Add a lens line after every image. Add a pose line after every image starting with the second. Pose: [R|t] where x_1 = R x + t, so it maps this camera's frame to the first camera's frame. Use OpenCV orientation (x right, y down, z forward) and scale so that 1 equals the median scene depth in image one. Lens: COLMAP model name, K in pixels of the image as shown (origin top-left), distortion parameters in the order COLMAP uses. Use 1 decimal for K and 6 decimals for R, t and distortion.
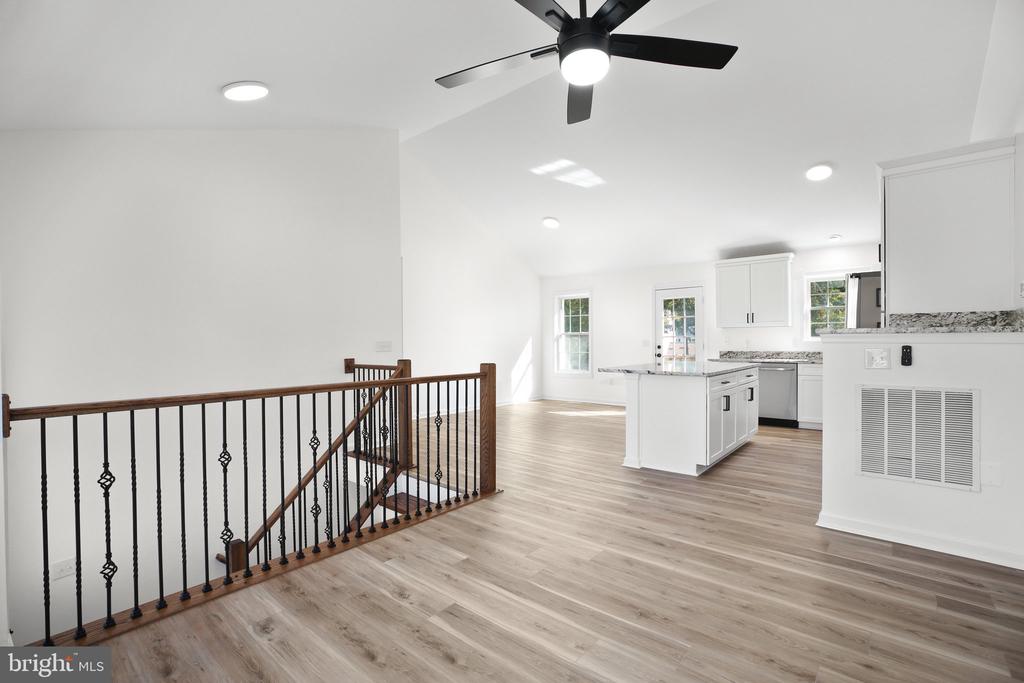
lens RADIAL K [[476.0, 0, 512.0], [0, 476.0, 341.5], [0, 0, 1]] dist [-0.000608, -0.000015]
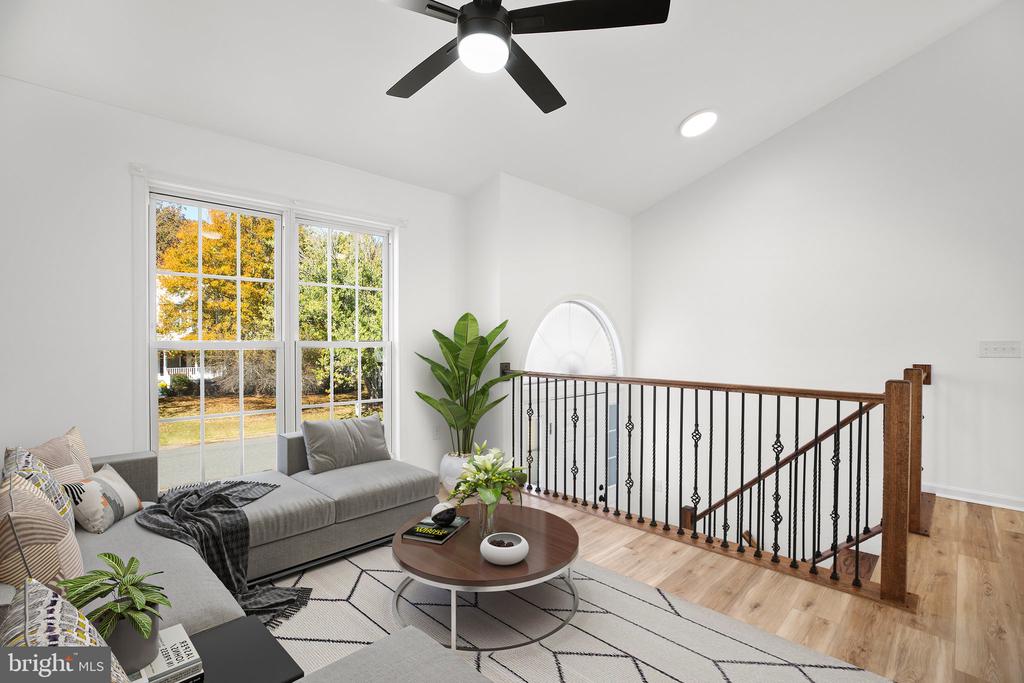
lens RADIAL K [[464.0, 0, 512.0], [0, 464.0, 341.5], [0, 0, 1]] dist [-0.041642, 0.000119]
pose [[-0.072554, 0.023907, -0.997078, 0.619339], [0.003935, 0.999712, 0.023684, -0.018469], [0.997357, -0.002205, -0.072627, 0.670593]]
